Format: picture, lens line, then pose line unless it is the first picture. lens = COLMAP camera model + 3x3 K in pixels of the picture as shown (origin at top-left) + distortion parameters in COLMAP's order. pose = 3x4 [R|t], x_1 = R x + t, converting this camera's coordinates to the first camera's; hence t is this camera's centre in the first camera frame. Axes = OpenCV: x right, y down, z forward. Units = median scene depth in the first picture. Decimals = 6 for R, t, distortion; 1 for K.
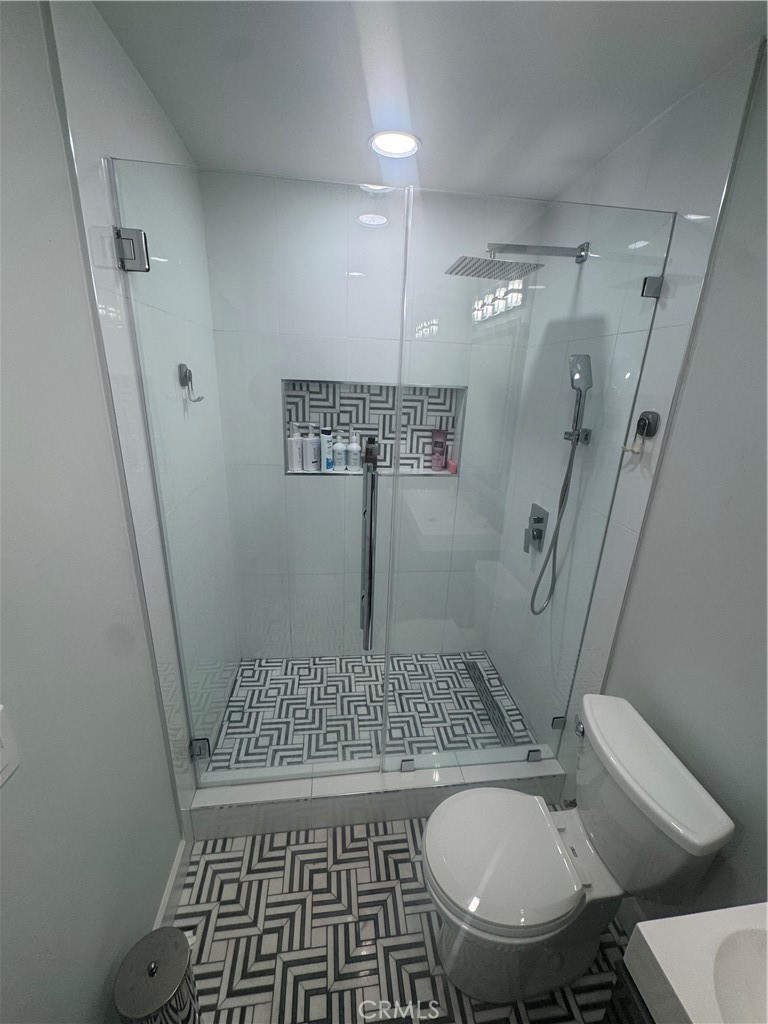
lens RADIAL K [[410.1, 0, 384.0], [0, 410.1, 512.0], [0, 0, 1]] dist [-0.000838, -0.000213]
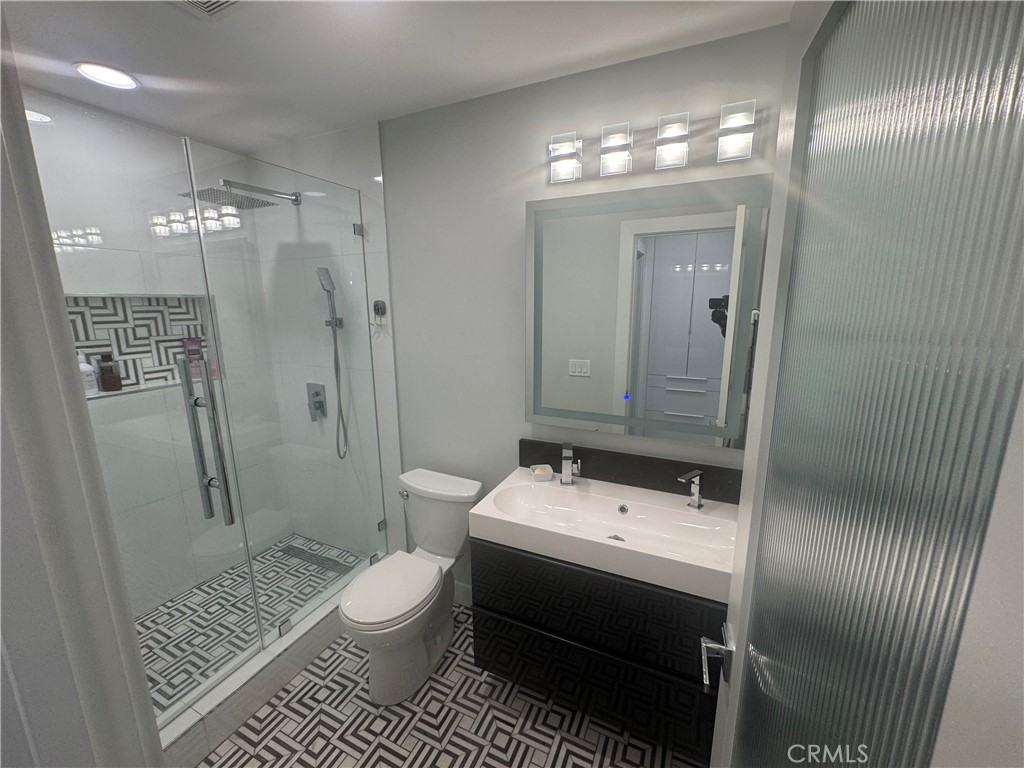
lens RADIAL K [[410.1, 0, 512.0], [0, 410.1, 384.0], [0, 0, 1]] dist [-0.000838, -0.000213]
pose [[0.536719, -0.206412, 0.818124, -0.325417], [0.292826, 0.954919, 0.048821, 0.103266], [-0.791319, 0.213365, 0.572966, -0.211859]]
